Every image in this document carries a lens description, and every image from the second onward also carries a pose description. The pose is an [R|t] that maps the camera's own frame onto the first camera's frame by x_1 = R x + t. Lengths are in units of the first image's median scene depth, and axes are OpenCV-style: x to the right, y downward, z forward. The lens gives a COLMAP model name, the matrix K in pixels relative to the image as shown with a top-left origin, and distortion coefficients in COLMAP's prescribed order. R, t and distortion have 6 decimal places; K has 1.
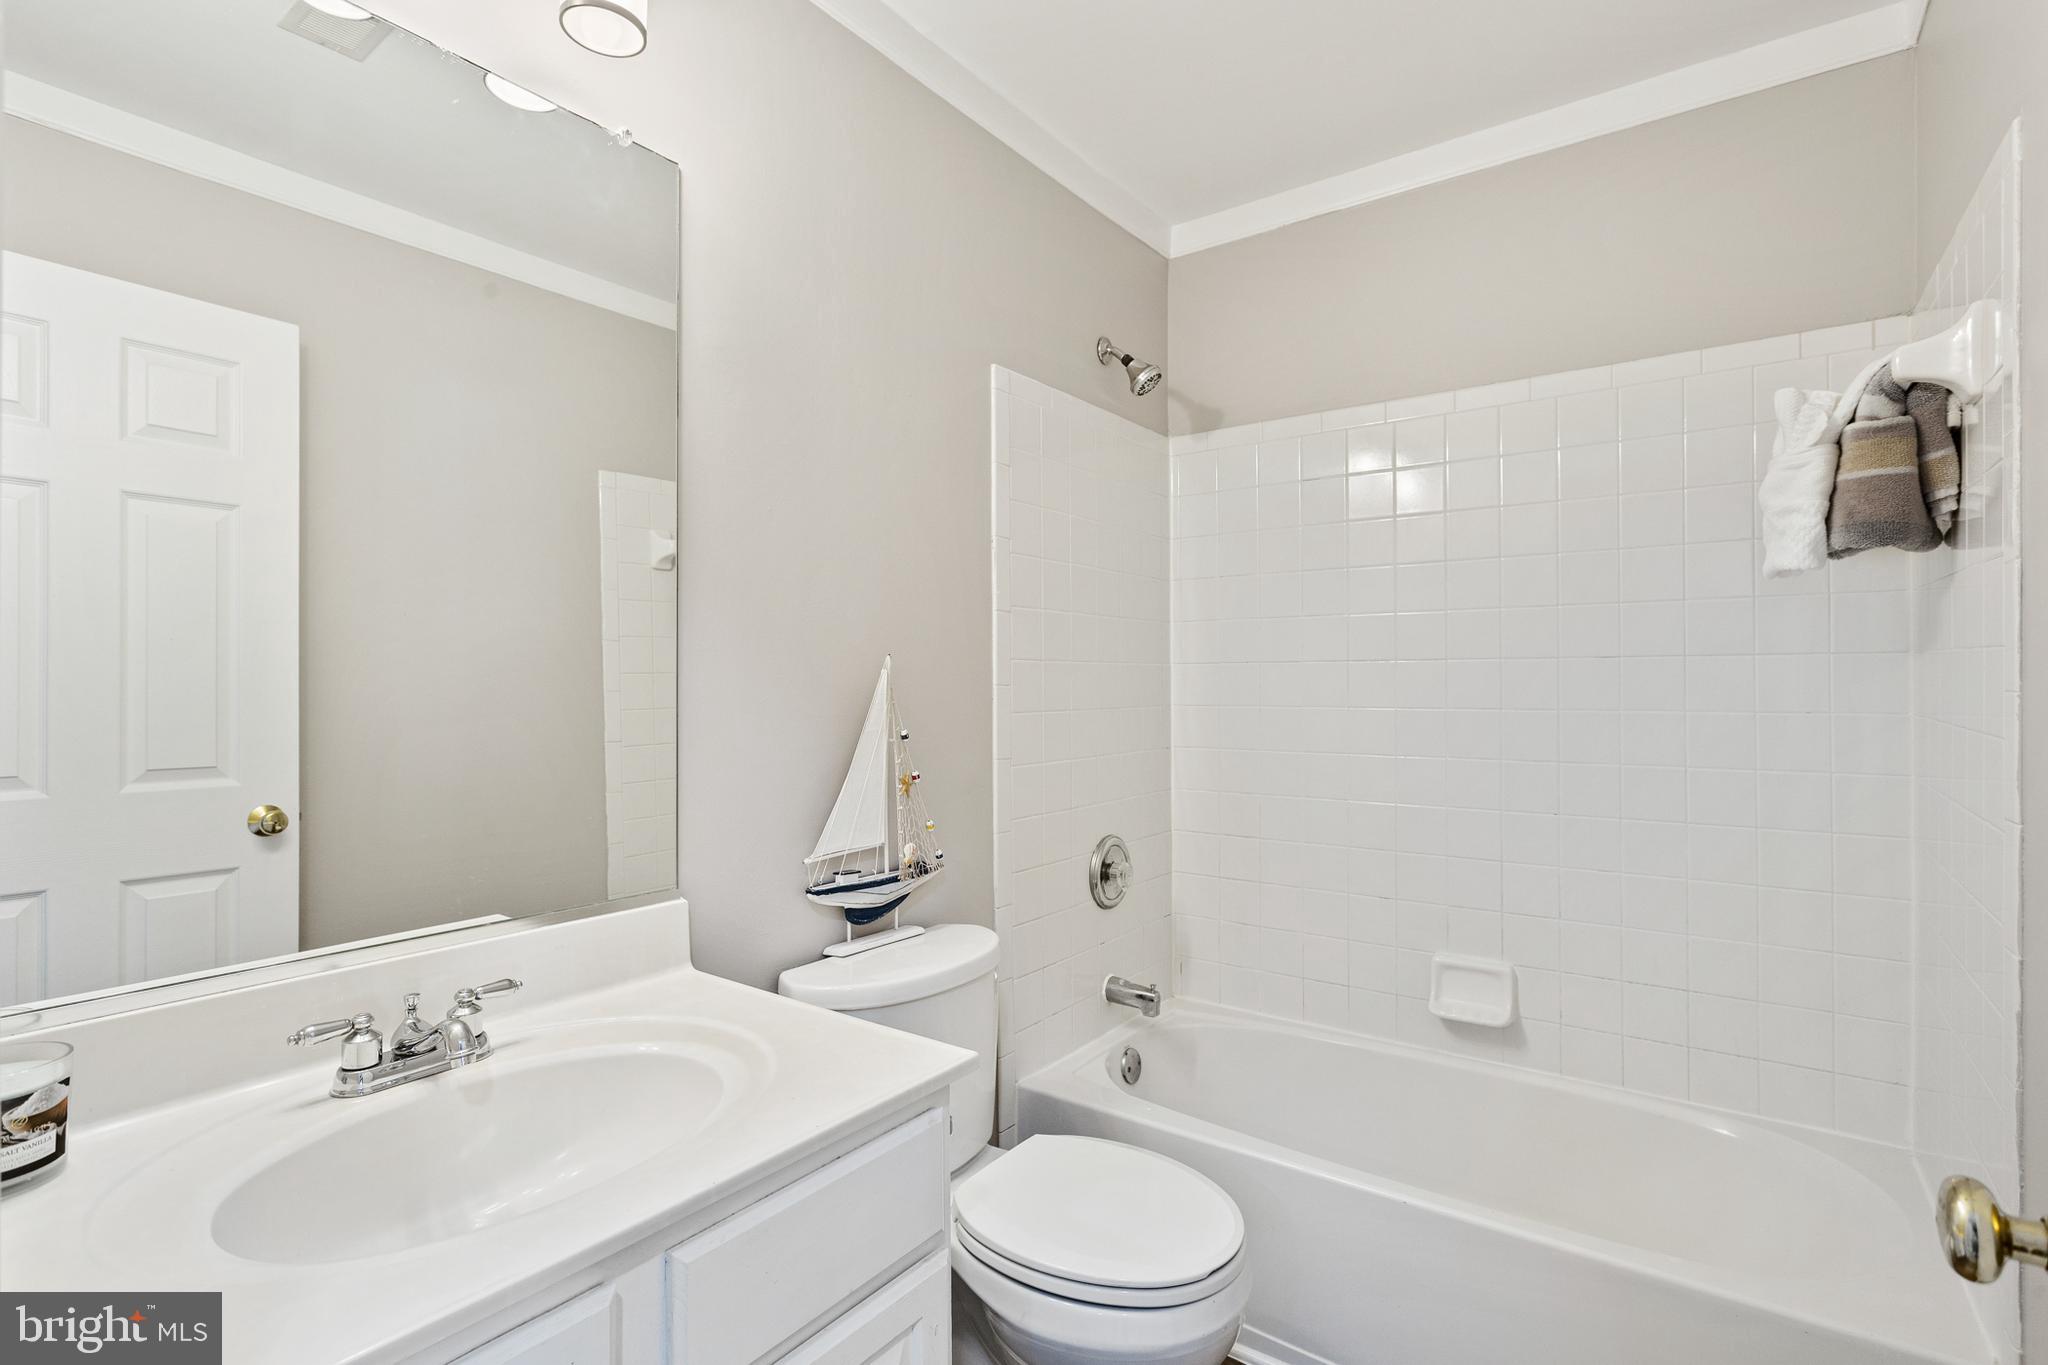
lens RADIAL K [[970.8, 0, 1027.6], [0, 970.8, 690.6], [0, 0, 1]] dist [-0.004870, -0.000043]
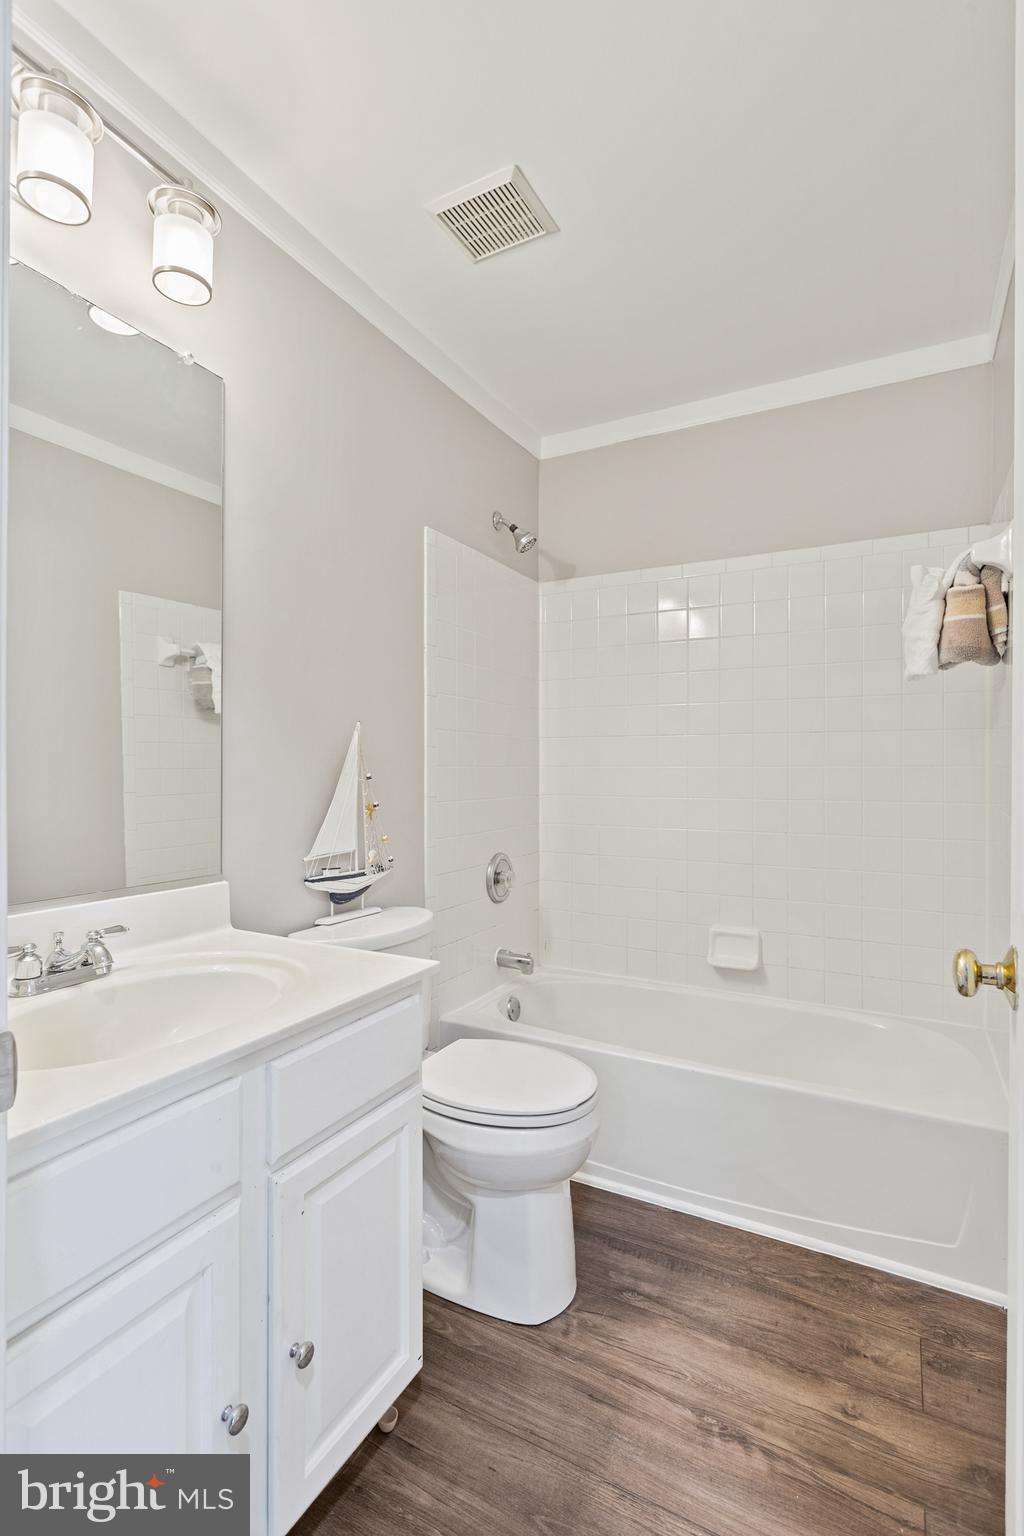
lens RADIAL K [[728.1, 0, 515.5], [0, 728.1, 781.2], [0, 0, 1]] dist [-0.004870, -0.000043]
pose [[0.990571, 0.002860, 0.136967, -0.058678], [-0.004130, 0.999951, 0.008989, 0.042545], [-0.136935, -0.009470, 0.990535, -0.124325]]
